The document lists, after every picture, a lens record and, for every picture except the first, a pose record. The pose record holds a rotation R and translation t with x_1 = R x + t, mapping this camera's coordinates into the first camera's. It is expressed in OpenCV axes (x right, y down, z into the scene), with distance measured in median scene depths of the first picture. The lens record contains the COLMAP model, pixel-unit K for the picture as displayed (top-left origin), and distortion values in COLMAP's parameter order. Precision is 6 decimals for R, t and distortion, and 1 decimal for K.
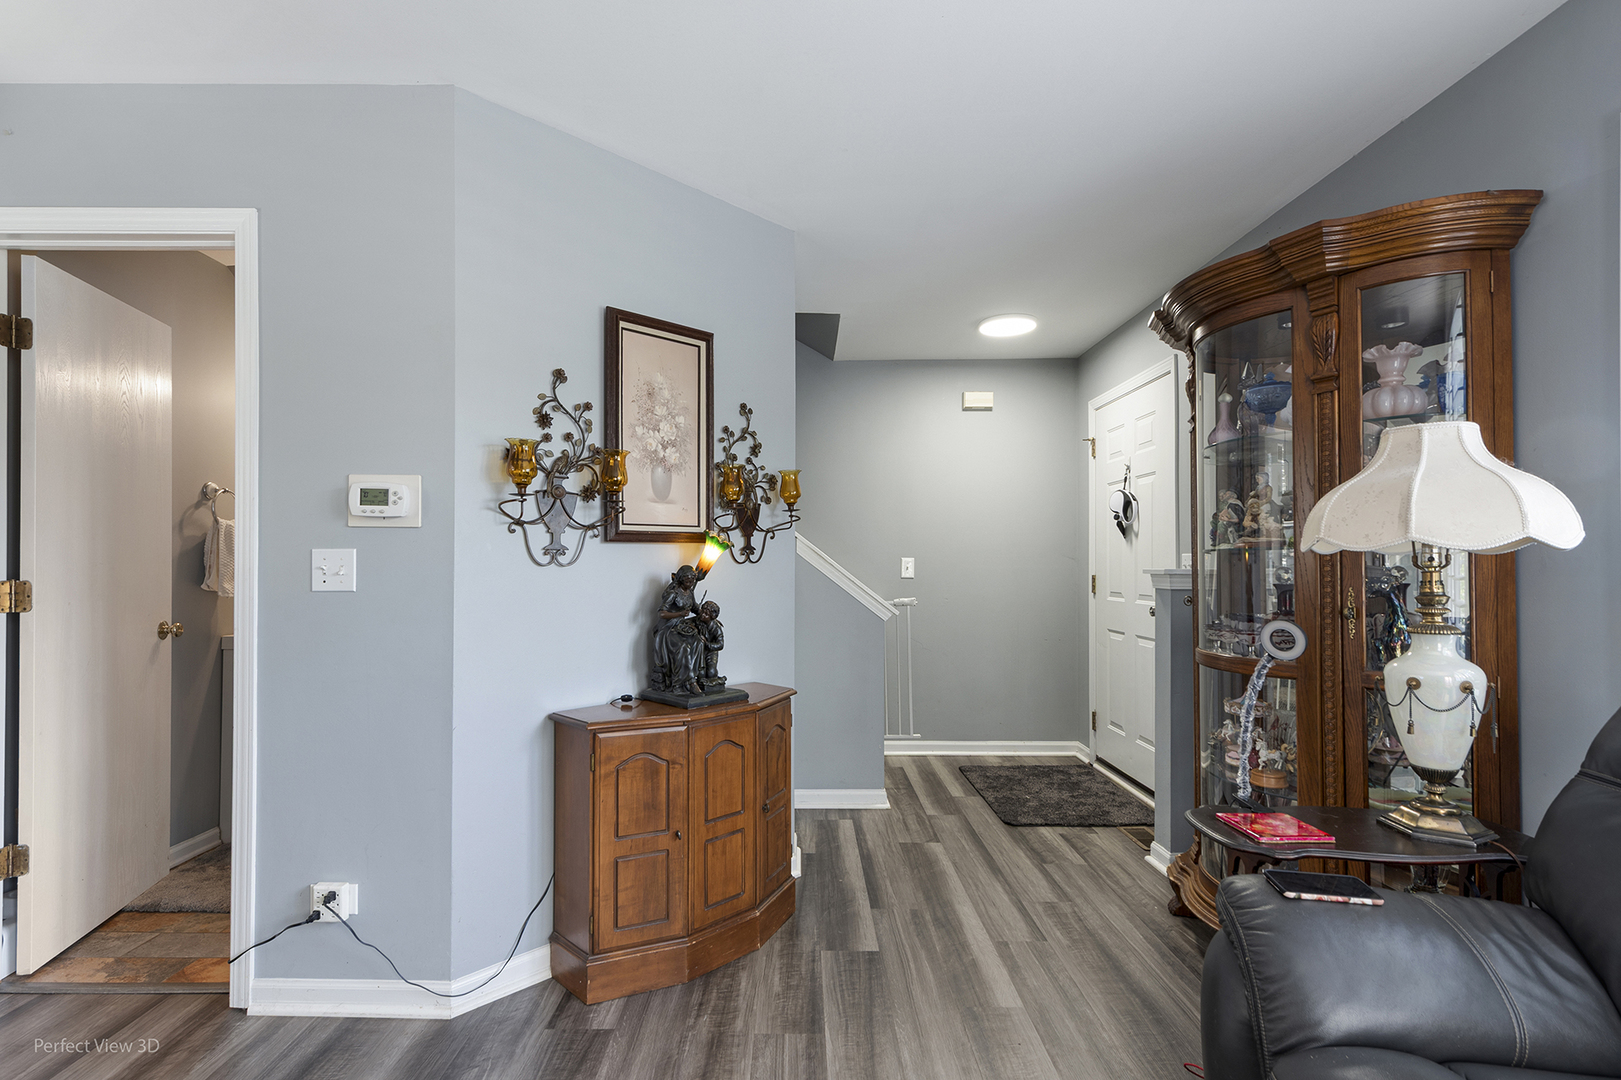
lens RADIAL K [[771.3, 0, 790.4], [0, 771.3, 558.2], [0, 0, 1]] dist [0.015658, -0.003990]
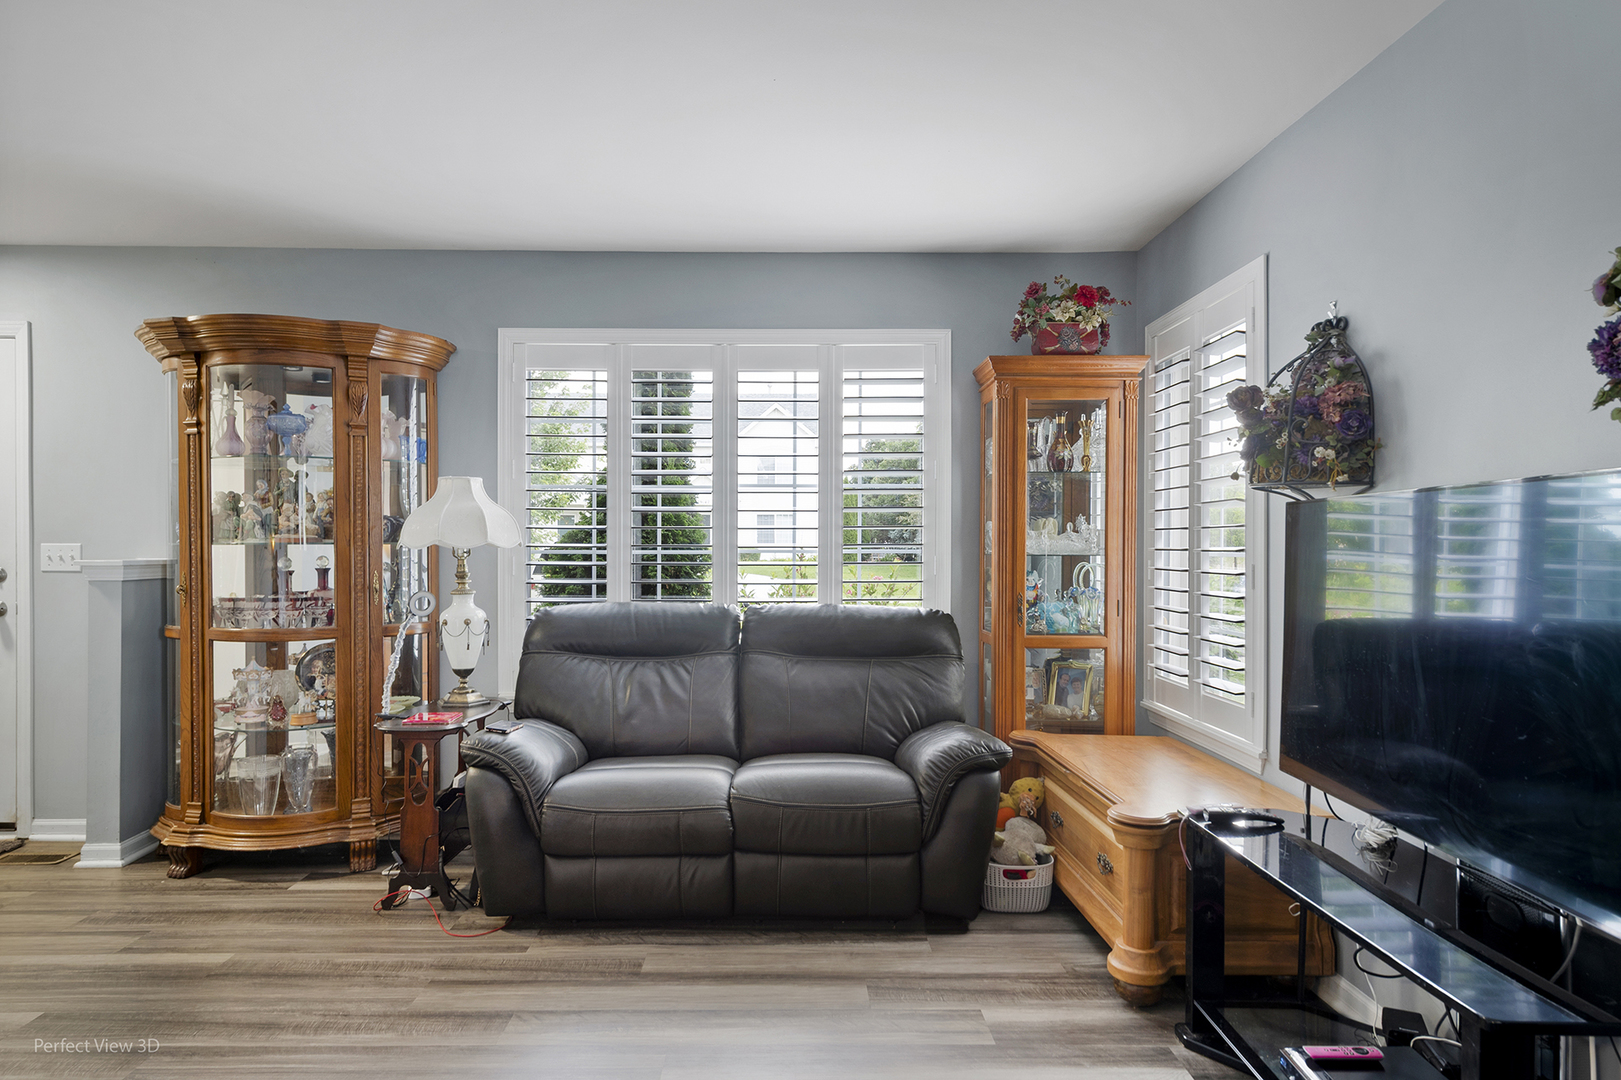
lens RADIAL K [[973.2, 0, 804.6], [0, 973.2, 542.1], [0, 0, 1]] dist [-0.000791, -0.000150]
pose [[-0.029231, -0.002851, 0.999569, -0.993656], [-0.009357, 0.999953, 0.002578, -0.025213], [-0.999529, -0.009278, -0.029256, 0.196406]]
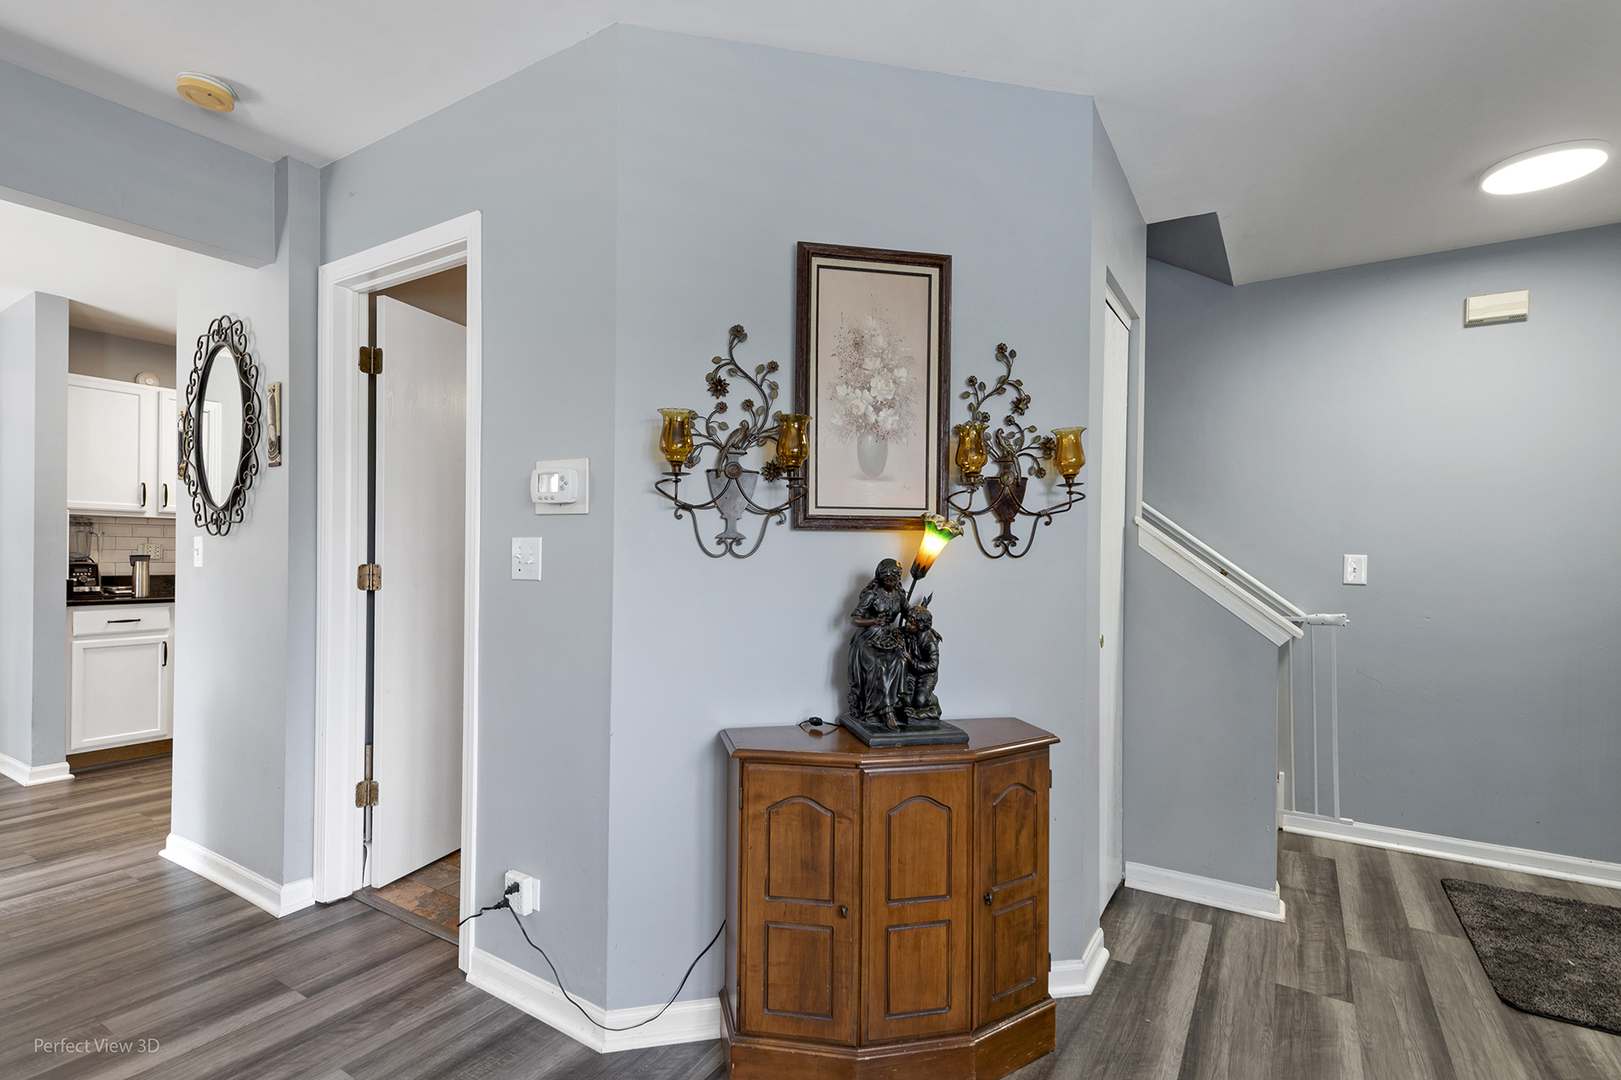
lens RADIAL K [[771.3, 0, 805.3], [0, 771.3, 556.6], [0, 0, 1]] dist [0.015658, -0.003990]
pose [[0.846100, 0.010814, -0.532914, 0.207619], [-0.009067, 0.999942, 0.005895, 0.003115], [0.532947, -0.000156, 0.846149, 0.305617]]
